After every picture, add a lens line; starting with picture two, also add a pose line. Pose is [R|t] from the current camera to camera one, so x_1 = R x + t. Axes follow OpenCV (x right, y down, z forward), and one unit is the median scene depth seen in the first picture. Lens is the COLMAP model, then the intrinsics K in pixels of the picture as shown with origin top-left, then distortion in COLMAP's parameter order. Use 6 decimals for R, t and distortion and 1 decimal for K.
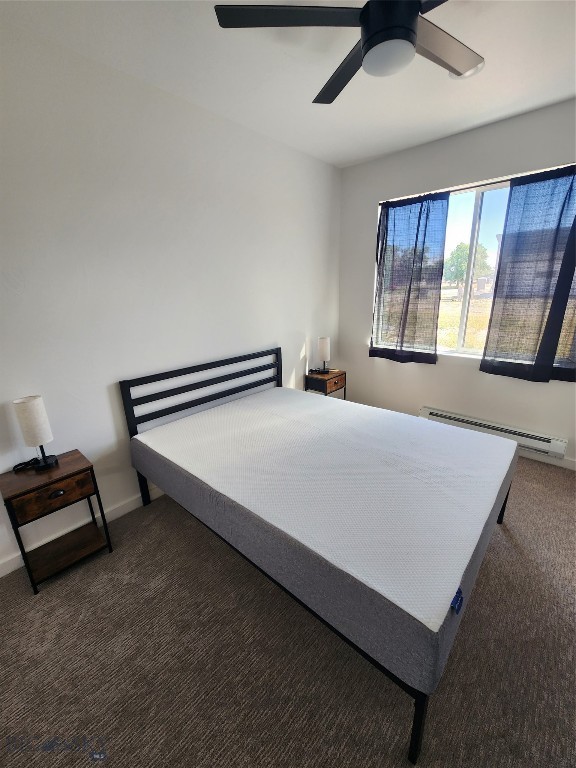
lens RADIAL K [[317.0, 0, 294.6], [0, 317.0, 382.8], [0, 0, 1]] dist [0.000180, -0.000817]
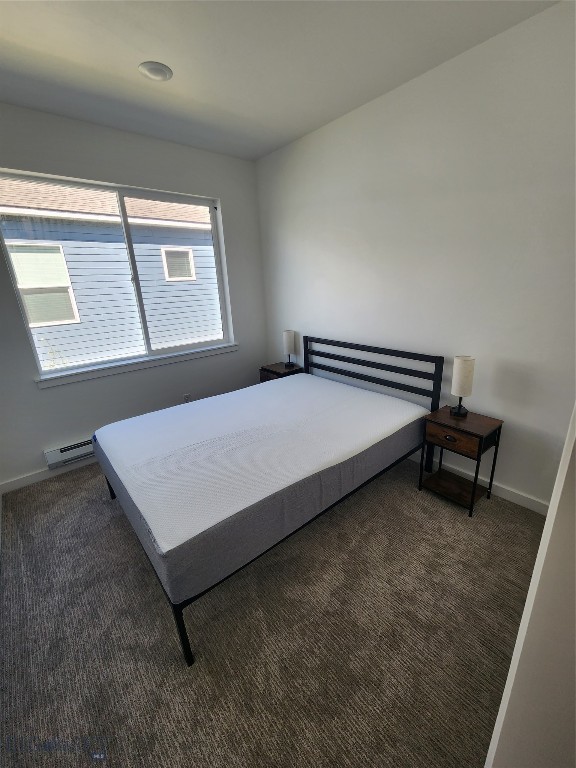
lens RADIAL K [[317.0, 0, 294.6], [0, 317.0, 382.8], [0, 0, 1]] dist [0.000180, -0.000817]
pose [[-0.138780, 0.340107, -0.930090, 0.675975], [-0.230623, 0.902257, 0.364342, -0.241357], [0.963096, 0.265063, -0.046779, 0.742447]]
